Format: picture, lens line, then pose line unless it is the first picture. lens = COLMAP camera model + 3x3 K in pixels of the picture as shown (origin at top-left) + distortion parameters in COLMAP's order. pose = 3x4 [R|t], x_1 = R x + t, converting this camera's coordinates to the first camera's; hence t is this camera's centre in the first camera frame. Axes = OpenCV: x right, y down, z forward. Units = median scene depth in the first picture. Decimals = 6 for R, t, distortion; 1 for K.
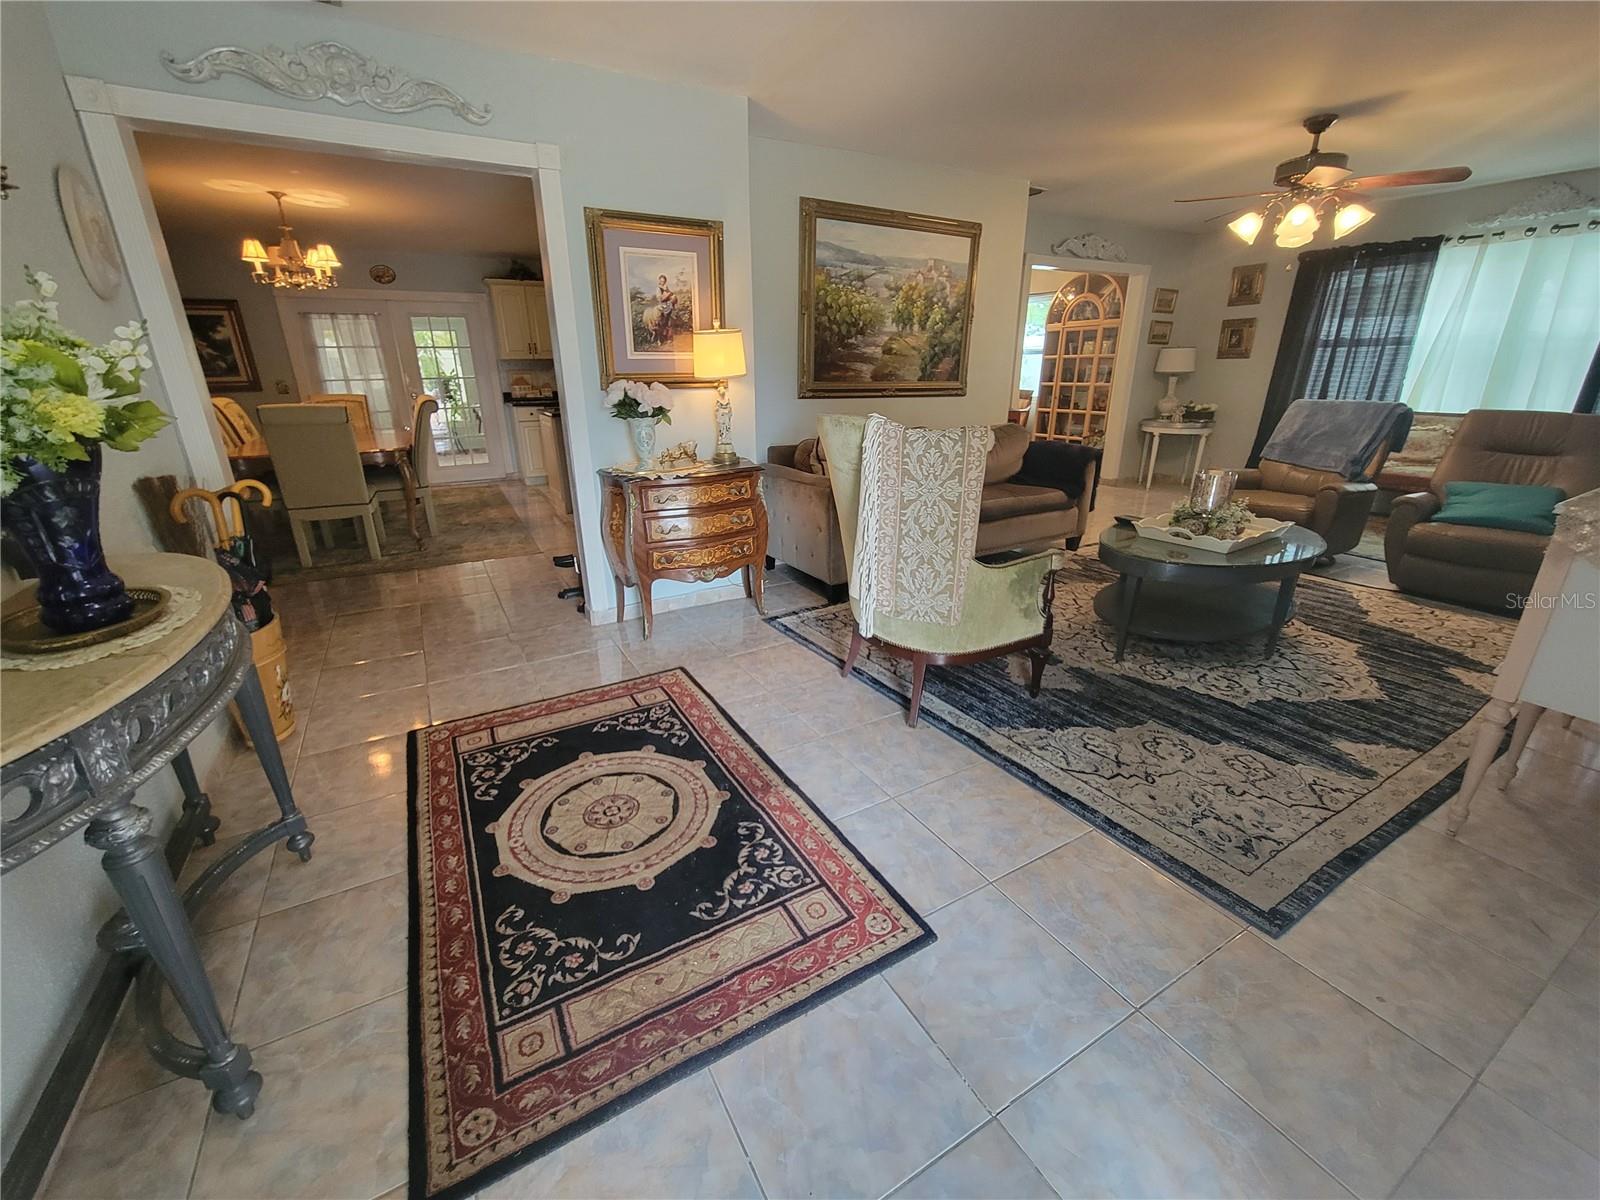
lens RADIAL K [[654.4, 0, 798.2], [0, 654.4, 597.6], [0, 0, 1]] dist [0.003236, -0.001243]
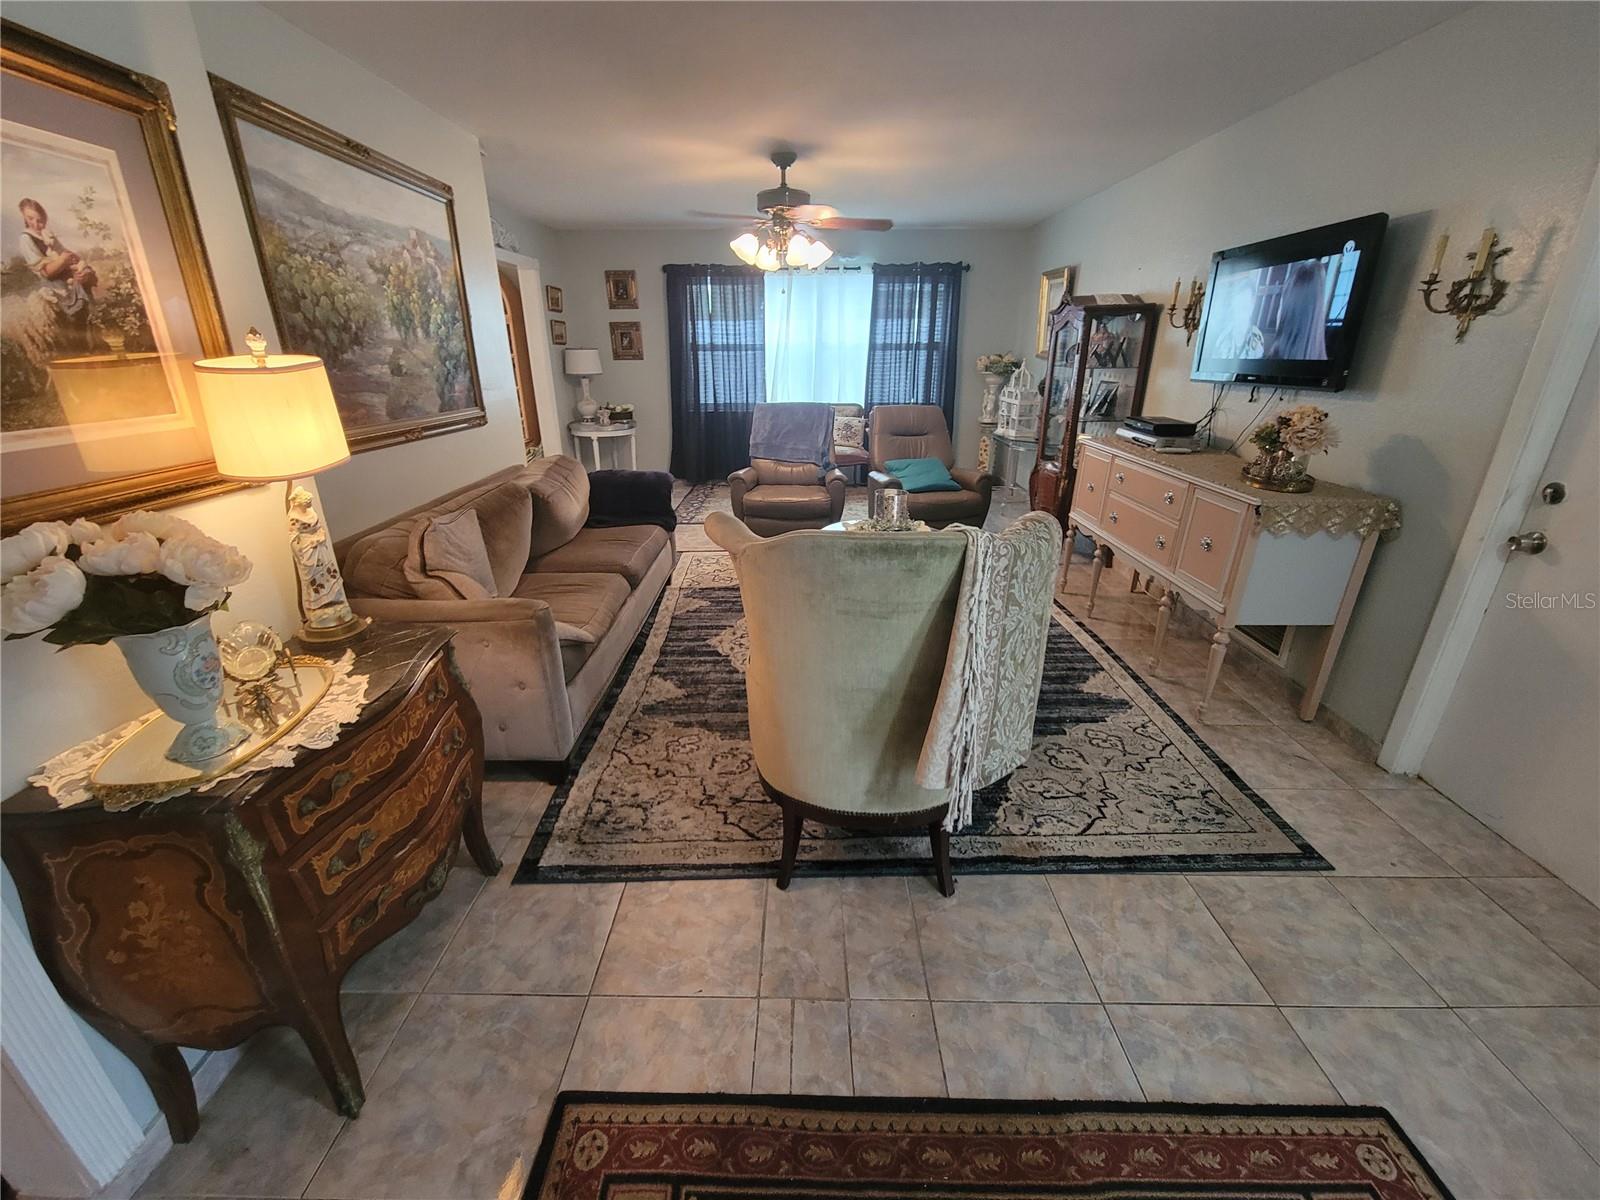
lens RADIAL K [[654.4, 0, 792.1], [0, 654.4, 600.6], [0, 0, 1]] dist [0.003236, -0.001243]
pose [[0.519241, -0.305514, 0.798154, -0.364168], [0.282609, 0.942761, 0.177015, -0.266657], [-0.806549, 0.133652, 0.575861, 0.559042]]
